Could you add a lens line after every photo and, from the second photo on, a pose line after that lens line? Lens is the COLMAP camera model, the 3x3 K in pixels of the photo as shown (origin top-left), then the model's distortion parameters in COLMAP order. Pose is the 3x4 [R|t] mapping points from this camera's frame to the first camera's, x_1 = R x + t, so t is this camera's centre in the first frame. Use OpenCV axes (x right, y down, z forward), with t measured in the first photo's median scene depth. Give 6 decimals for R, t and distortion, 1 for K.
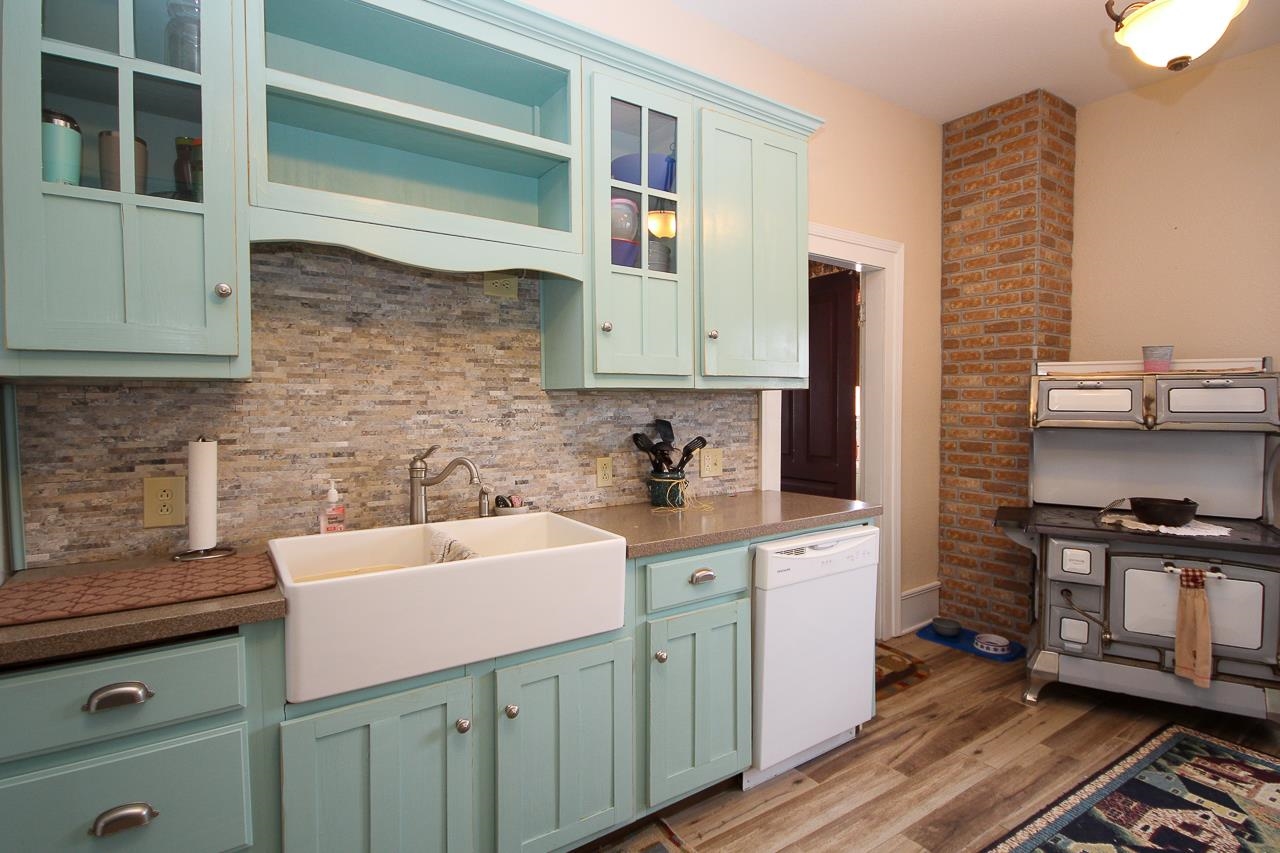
lens RADIAL K [[599.5, 0, 640.0], [0, 599.5, 426.5], [0, 0, 1]] dist [0.016739, -0.012552]
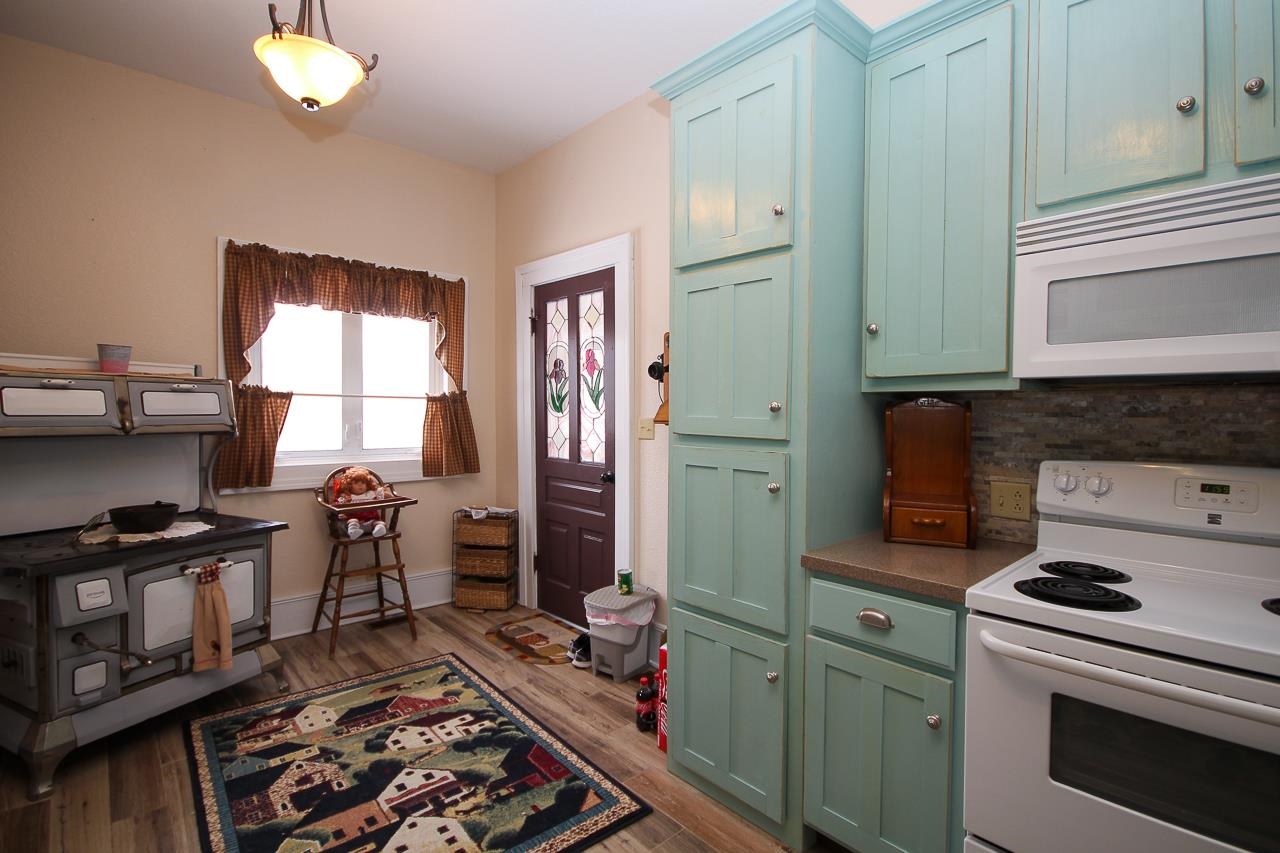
lens RADIAL K [[604.8, 0, 634.5], [0, 604.8, 430.6], [0, 0, 1]] dist [0.016954, -0.013195]
pose [[-0.115563, -0.036759, 0.992620, -0.215905], [0.027219, 0.998823, 0.040158, -0.020054], [-0.992927, 0.031659, -0.114426, 0.375655]]
